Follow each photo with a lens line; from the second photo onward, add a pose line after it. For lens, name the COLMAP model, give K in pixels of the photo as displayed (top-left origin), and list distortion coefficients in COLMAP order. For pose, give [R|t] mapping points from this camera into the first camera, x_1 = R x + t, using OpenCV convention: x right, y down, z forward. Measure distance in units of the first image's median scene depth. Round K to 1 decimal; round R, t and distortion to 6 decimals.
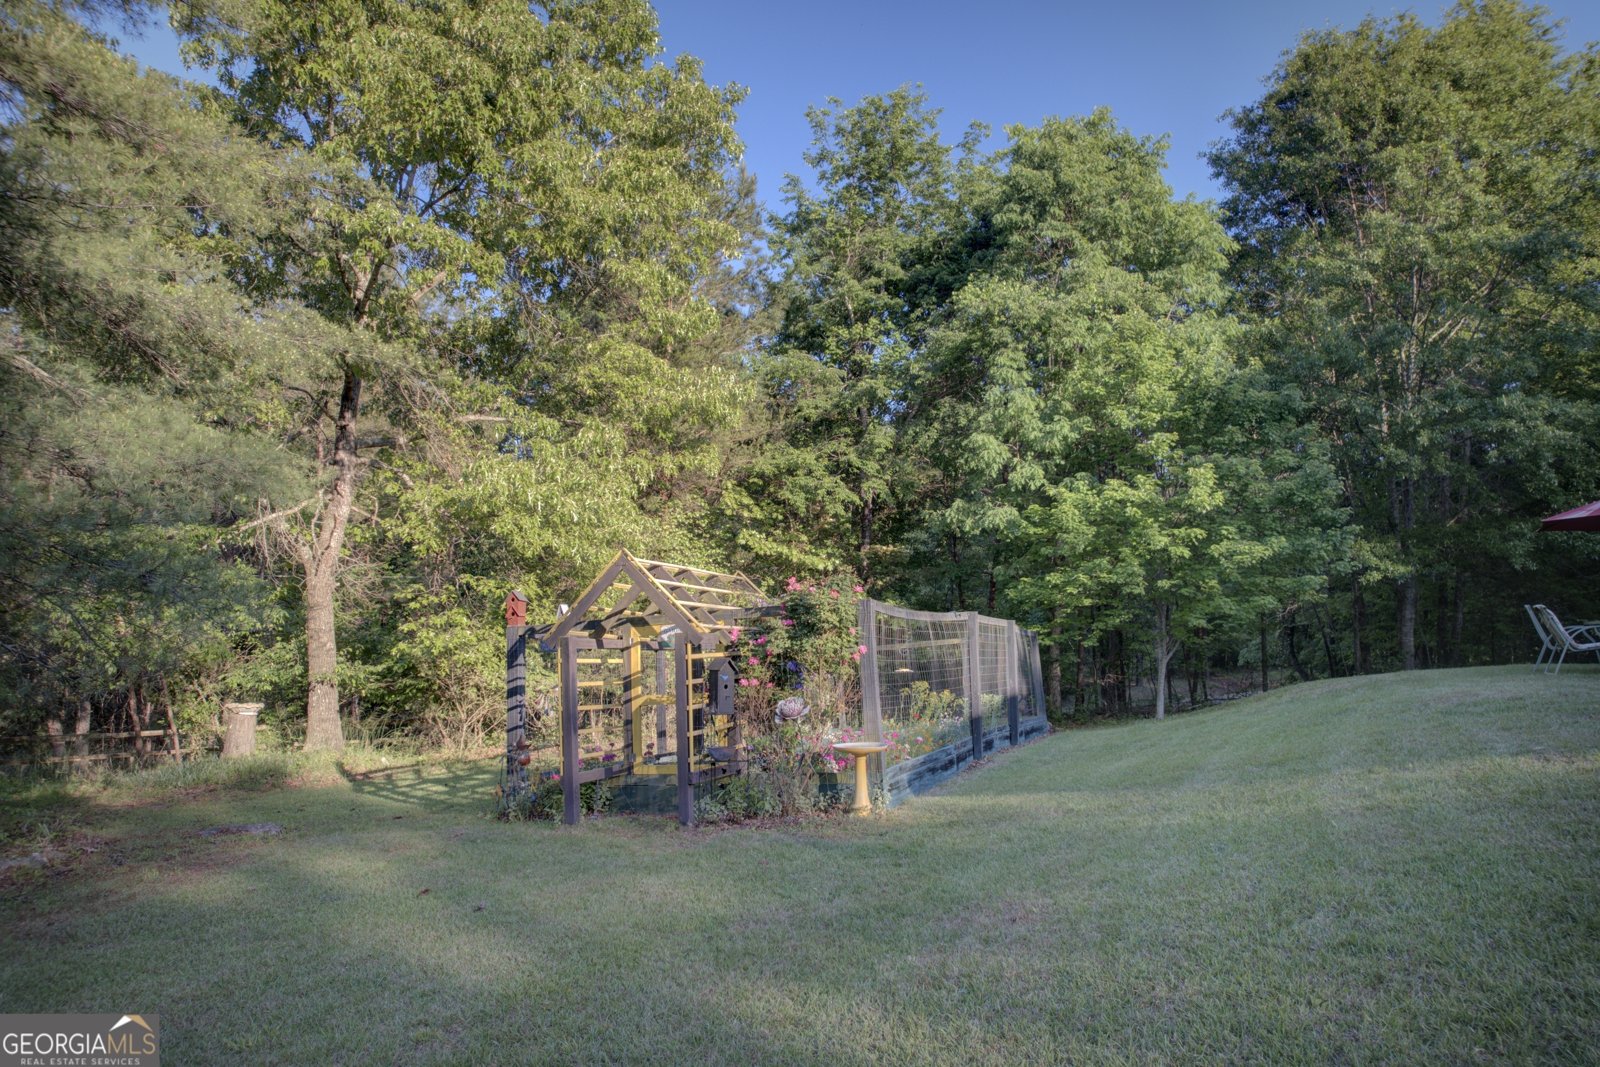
lens RADIAL K [[1021.8, 0, 801.0], [0, 1021.8, 533.9], [0, 0, 1]] dist [-0.068006, 0.062432]
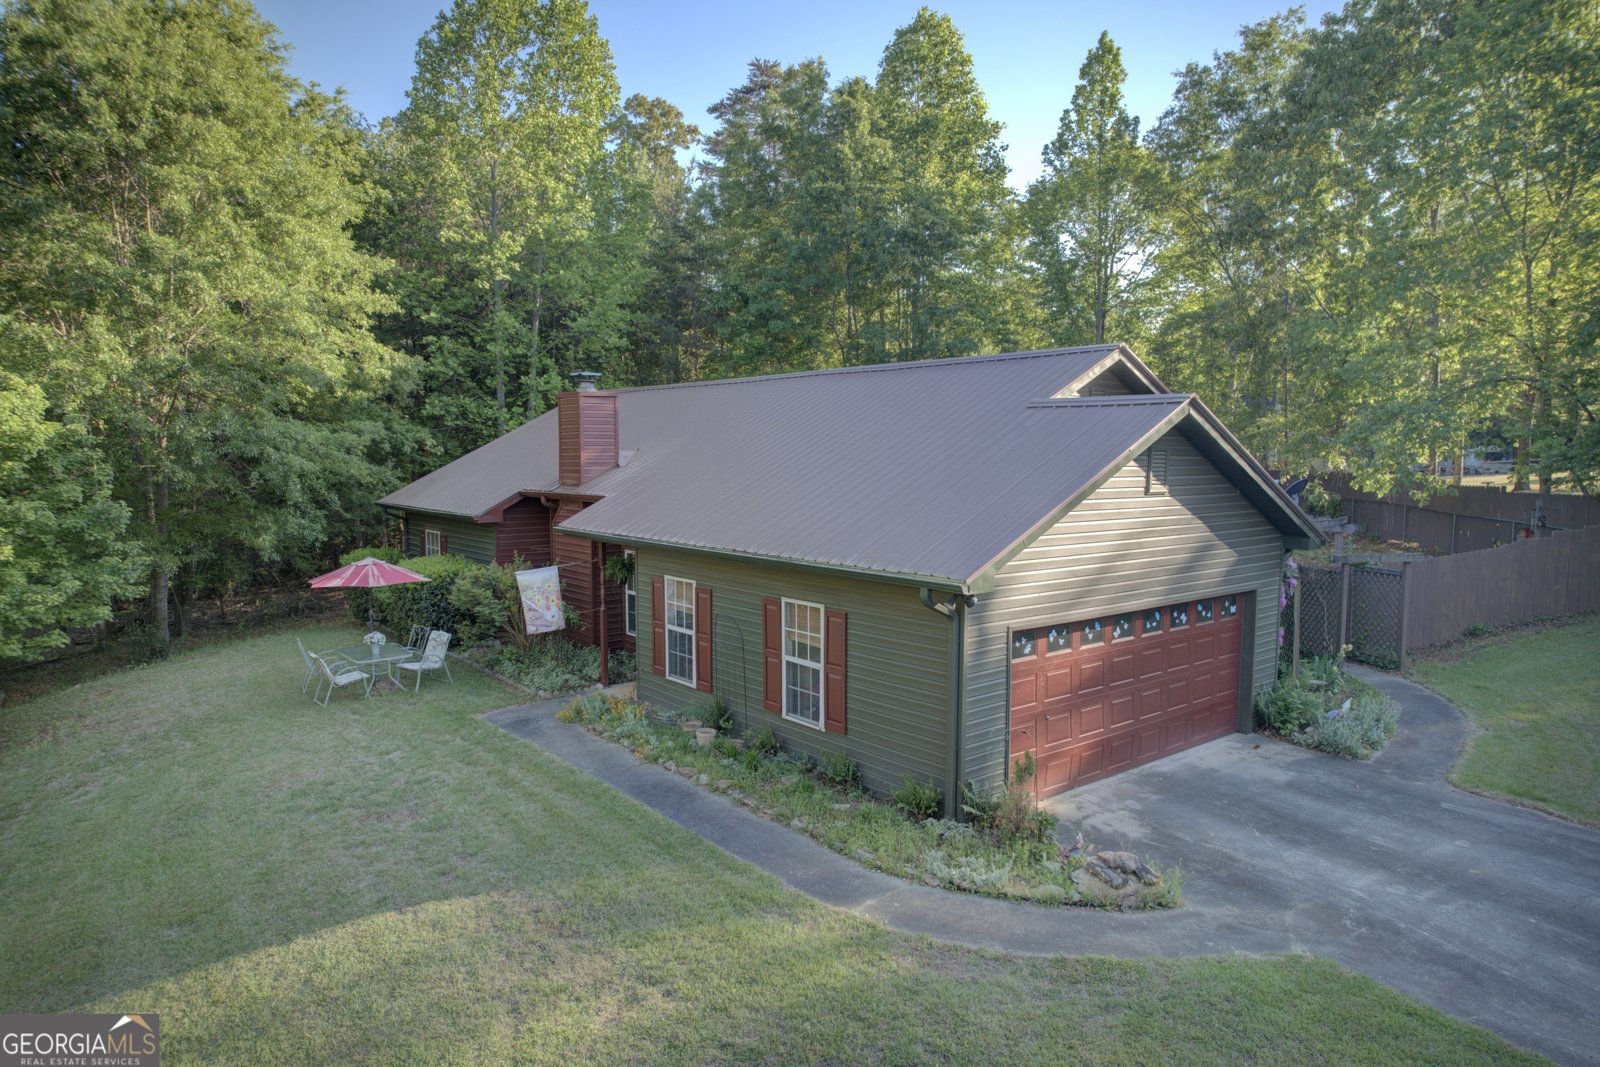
lens RADIAL K [[1021.8, 0, 801.0], [0, 1021.8, 533.9], [0, 0, 1]] dist [-0.068006, 0.062432]
pose [[0.392714, -0.081344, 0.916056, -0.142031], [-0.082273, 0.988979, 0.123090, -0.205189], [-0.915973, -0.123706, 0.381694, -0.041984]]
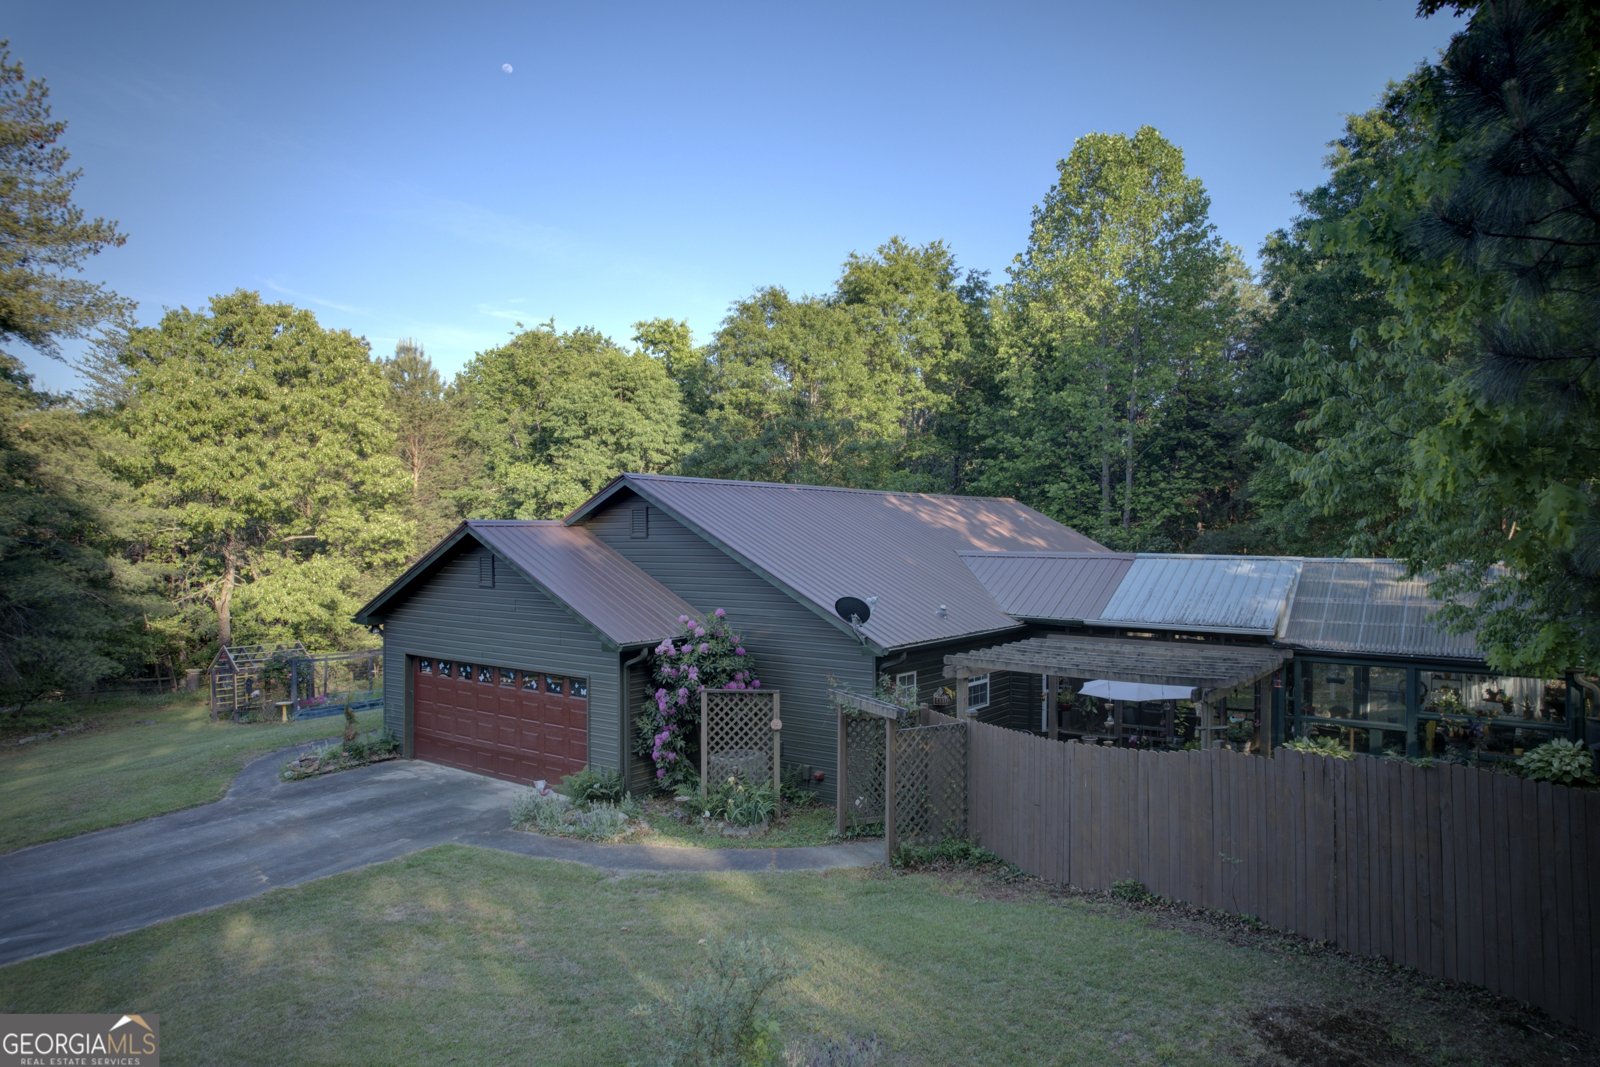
lens RADIAL K [[1023.7, 0, 800.0], [0, 1023.7, 533.5], [0, 0, 1]] dist [-0.065297, 0.061033]
pose [[0.988685, -0.003786, -0.149960, 1.119870], [0.017076, 0.996024, 0.087436, -0.309669], [0.149032, -0.089007, 0.984818, -1.000535]]
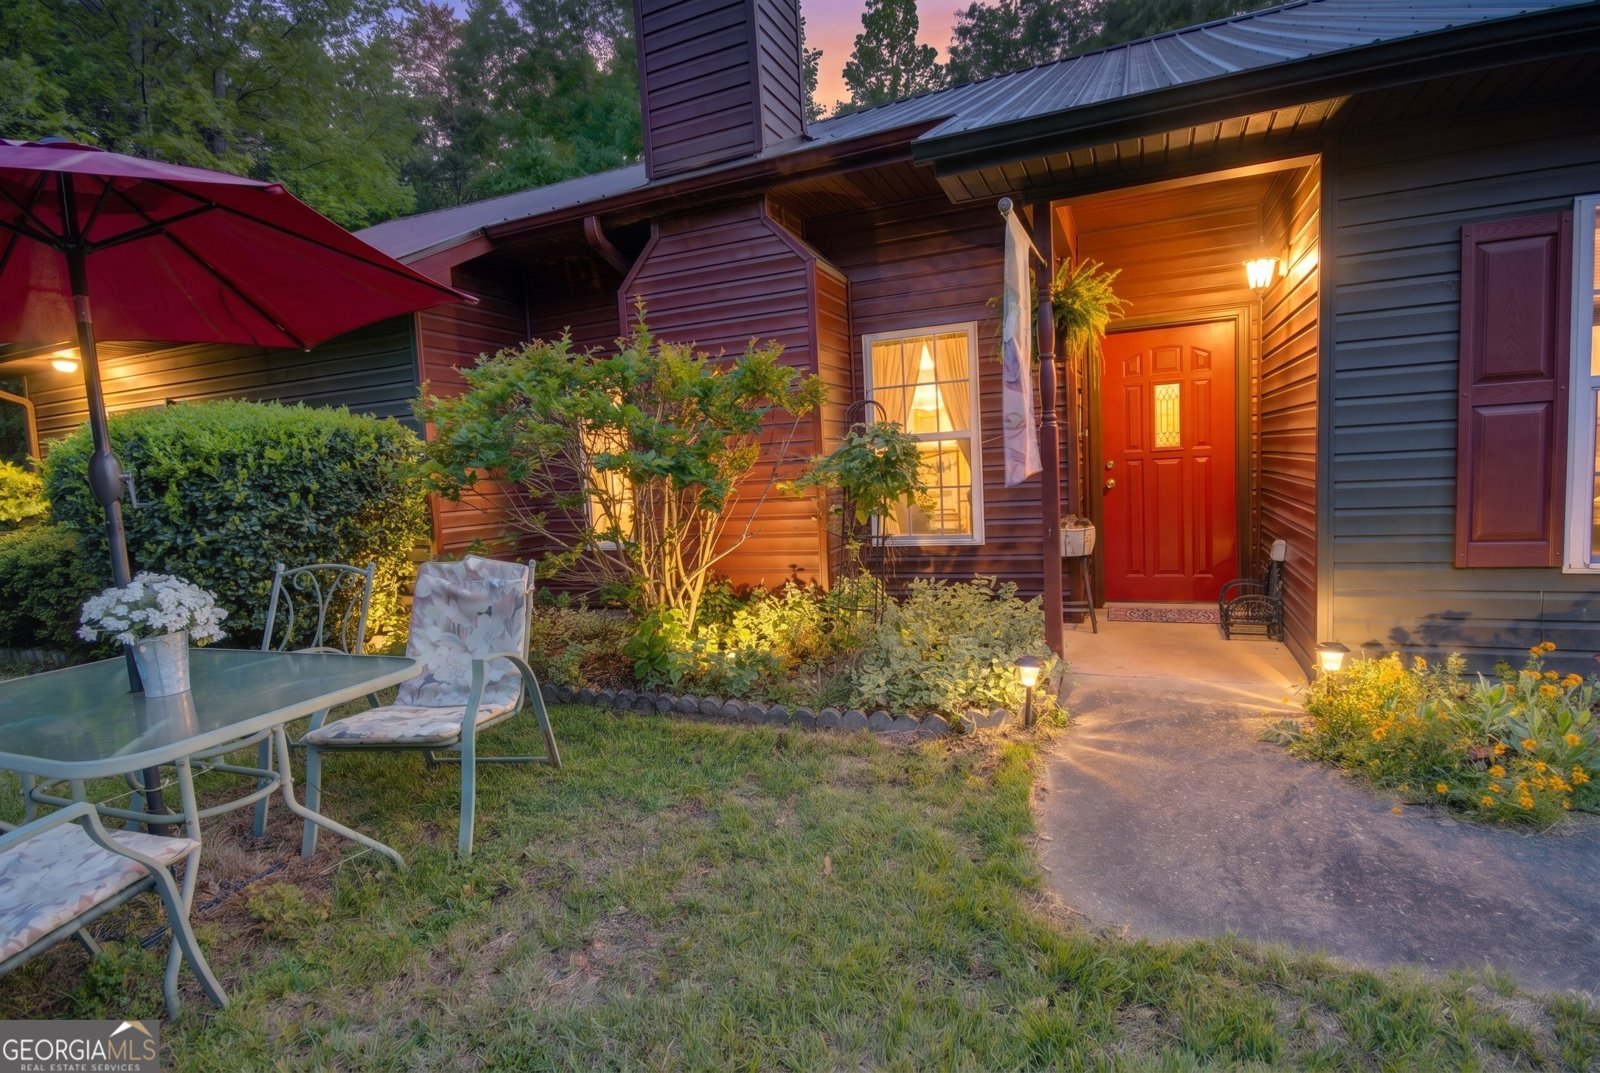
lens RADIAL K [[773.8, 0, 800.0], [0, 773.8, 536.5], [0, 0, 1]] dist [0.000630, 0.000066]
pose [[-0.080864, -0.085592, 0.993043, 0.441862], [-0.033796, 0.995969, 0.083092, 0.019514], [-0.996152, -0.026842, -0.083431, 0.592292]]
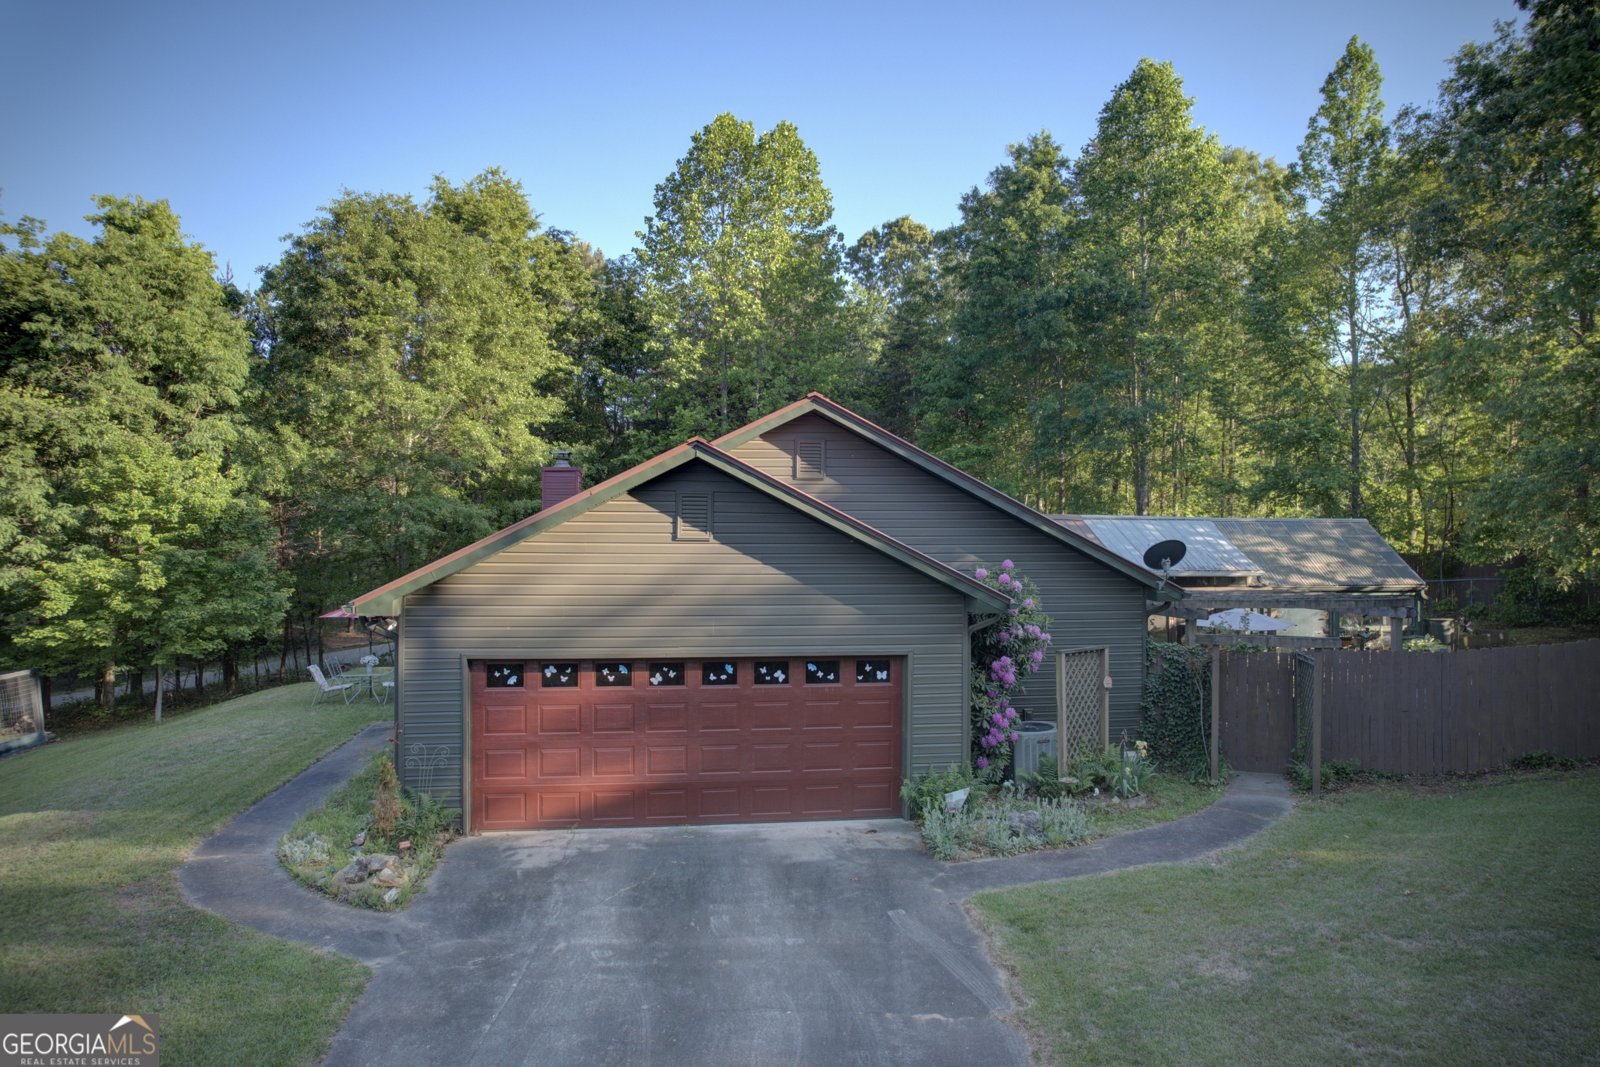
lens RADIAL K [[1021.8, 0, 801.0], [0, 1021.8, 533.9], [0, 0, 1]] dist [-0.068006, 0.062432]
pose [[0.804222, 0.001399, 0.594328, 0.261392], [-0.051730, 0.996367, 0.067655, -0.222163], [-0.592074, -0.085154, 0.801372, -0.618077]]
